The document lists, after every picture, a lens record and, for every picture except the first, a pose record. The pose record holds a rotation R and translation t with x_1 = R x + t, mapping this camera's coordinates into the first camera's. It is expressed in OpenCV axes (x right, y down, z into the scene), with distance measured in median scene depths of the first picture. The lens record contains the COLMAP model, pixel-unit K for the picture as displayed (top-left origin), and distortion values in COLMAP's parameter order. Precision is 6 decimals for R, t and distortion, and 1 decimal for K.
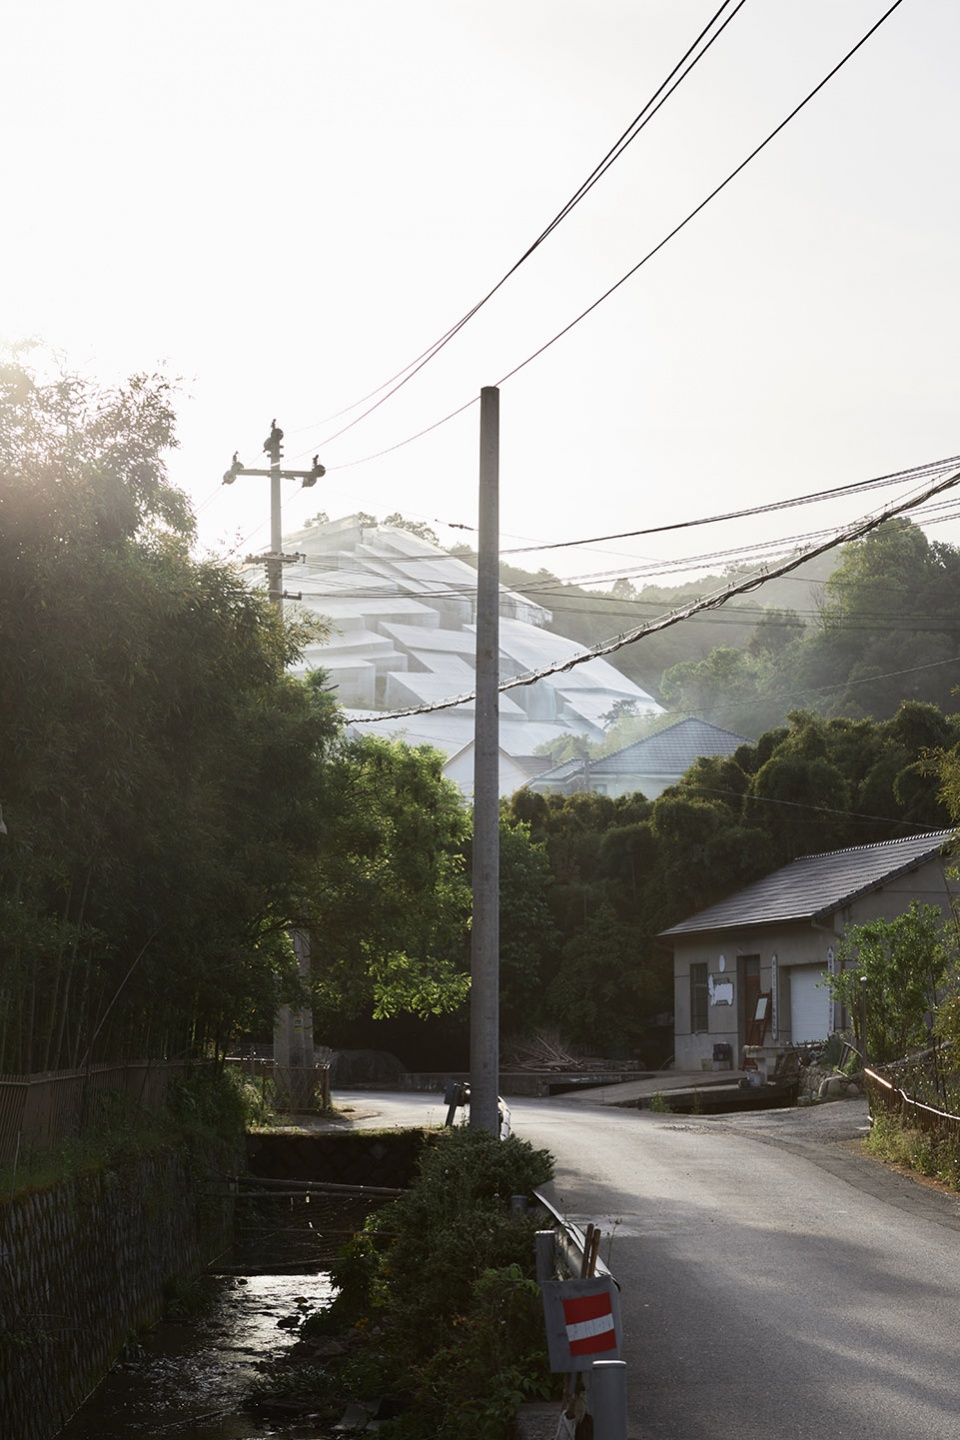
lens RADIAL K [[3497.5, 0, 480.0], [0, 3497.5, 720.0], [0, 0, 1]] dist [-0.041800, 0.245714]
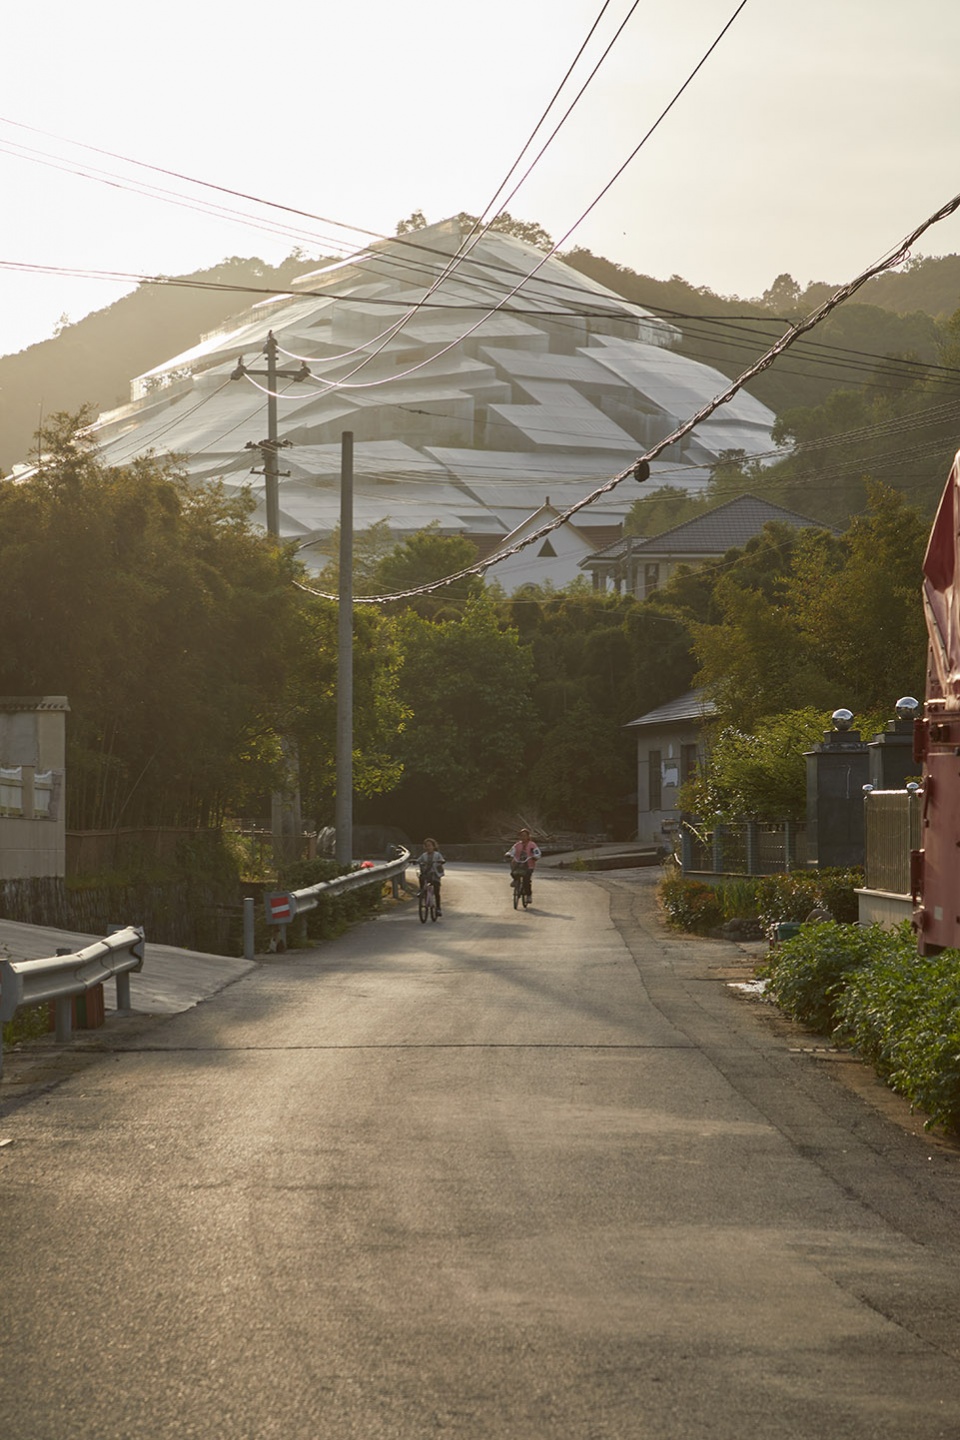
lens RADIAL K [[4410.8, 0, 480.0], [0, 4410.8, 720.0], [0, 0, 1]] dist [-0.012499, 0.416799]
pose [[0.999242, -0.001242, -0.038908, 0.057020], [0.003878, 0.997694, 0.067756, -0.037794], [0.038734, -0.067856, 0.996943, -0.436650]]
